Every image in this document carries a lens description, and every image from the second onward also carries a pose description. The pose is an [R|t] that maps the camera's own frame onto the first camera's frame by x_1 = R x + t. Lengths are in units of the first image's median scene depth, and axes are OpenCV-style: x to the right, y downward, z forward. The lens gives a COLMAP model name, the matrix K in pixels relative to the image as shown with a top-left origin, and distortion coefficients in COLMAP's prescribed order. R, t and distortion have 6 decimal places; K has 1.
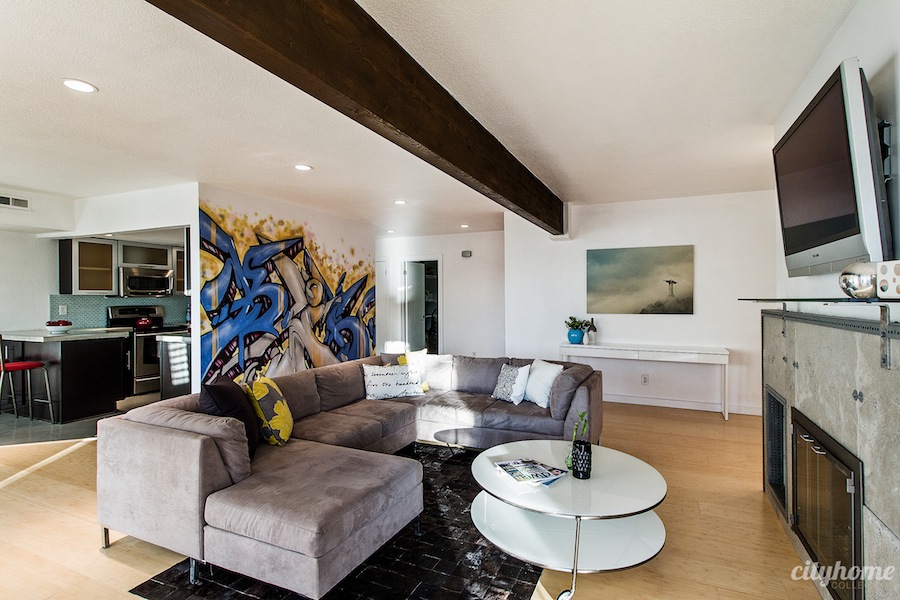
lens RADIAL K [[461.5, 0, 451.3], [0, 461.5, 295.9], [0, 0, 1]] dist [0.002854, 0.000112]
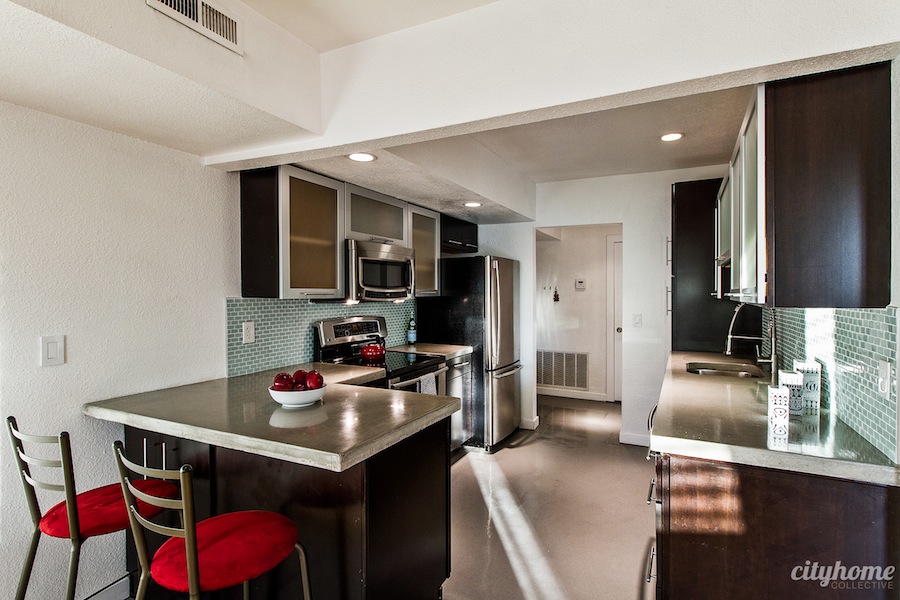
lens RADIAL K [[461.5, 0, 455.4], [0, 461.5, 299.3], [0, 0, 1]] dist [0.002854, 0.000112]
pose [[0.999450, 0.000196, -0.033153, -0.702909], [0.000329, 0.999875, 0.015817, -0.009982], [0.033152, -0.015819, 0.999325, 0.629781]]
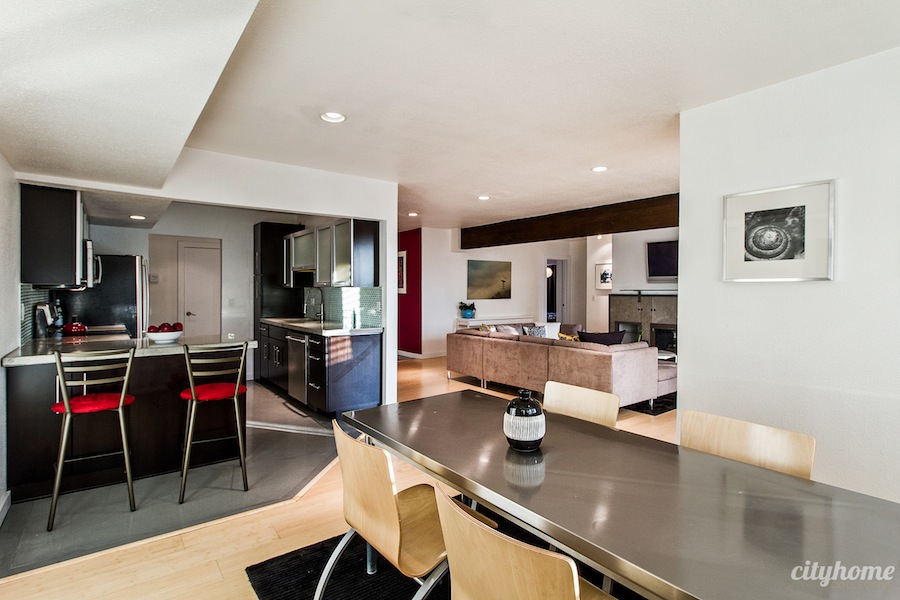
lens RADIAL K [[461.5, 0, 451.7], [0, 461.5, 296.4], [0, 0, 1]] dist [0.002854, 0.000112]
pose [[0.482505, -0.012826, 0.875799, -1.254507], [-0.003385, 0.999858, 0.016508, 0.000599], [-0.875886, -0.010930, 0.482393, 0.296407]]
